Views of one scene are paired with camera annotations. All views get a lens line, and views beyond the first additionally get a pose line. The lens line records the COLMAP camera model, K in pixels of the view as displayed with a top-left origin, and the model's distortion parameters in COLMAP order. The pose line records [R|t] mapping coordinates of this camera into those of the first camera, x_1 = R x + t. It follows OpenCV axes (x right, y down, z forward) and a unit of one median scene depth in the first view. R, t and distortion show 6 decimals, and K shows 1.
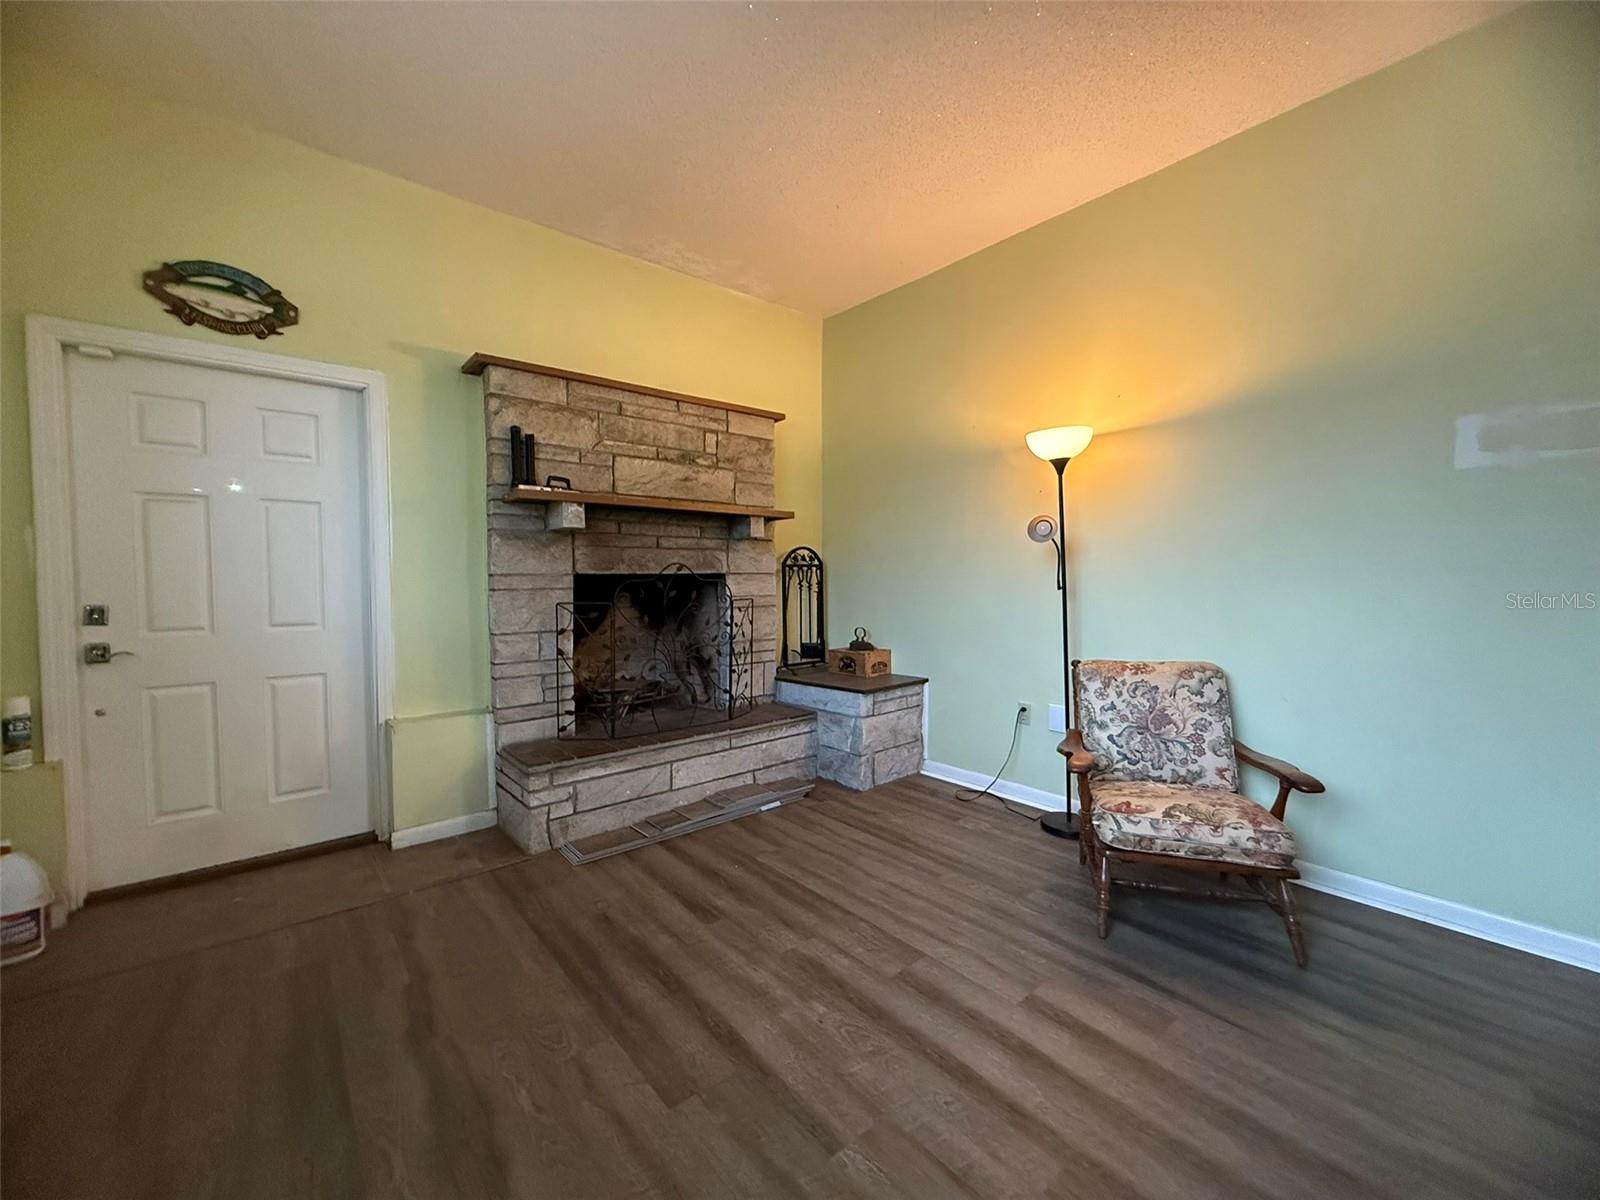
lens RADIAL K [[639.6, 0, 794.7], [0, 639.6, 601.5], [0, 0, 1]] dist [-0.001065, -0.000357]
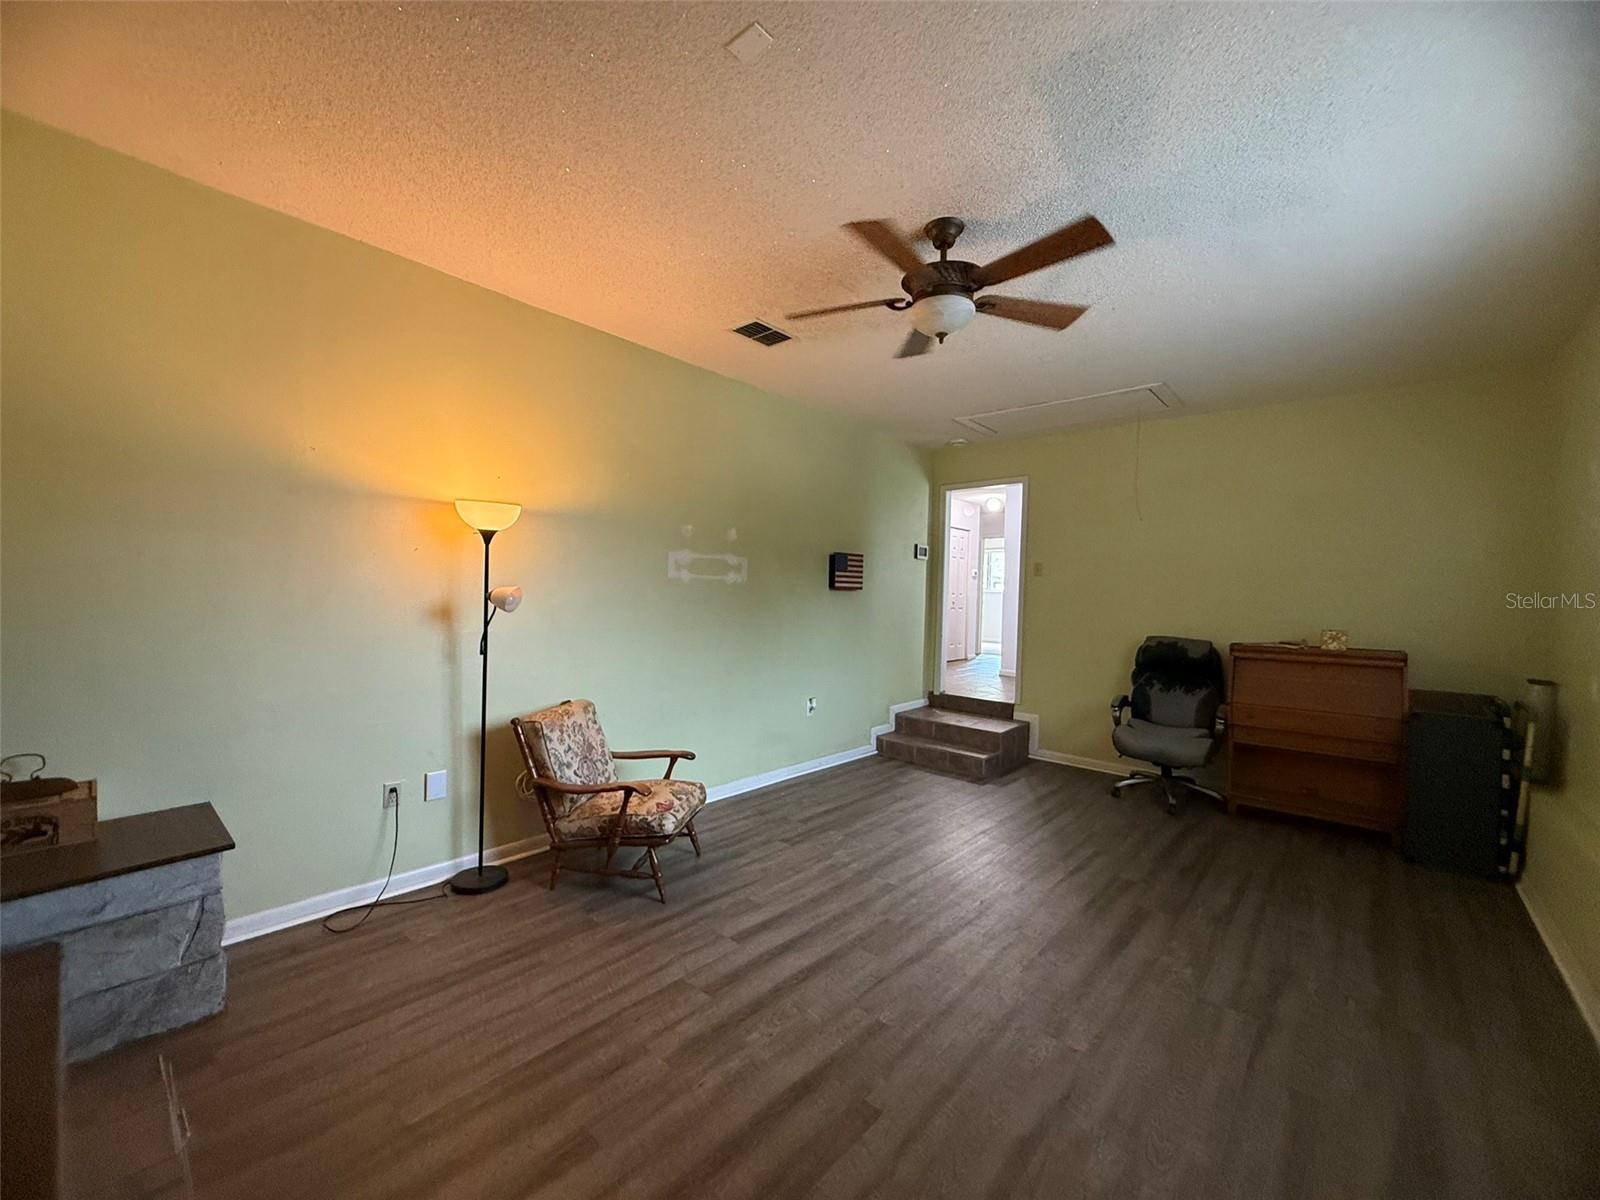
lens RADIAL K [[639.6, 0, 794.0], [0, 639.6, 595.4], [0, 0, 1]] dist [-0.001065, -0.000357]
pose [[-0.151151, -0.002534, 0.988507, -0.834133], [0.011083, 0.999930, 0.004258, -0.137791], [-0.988449, 0.011599, -0.151112, 0.797975]]
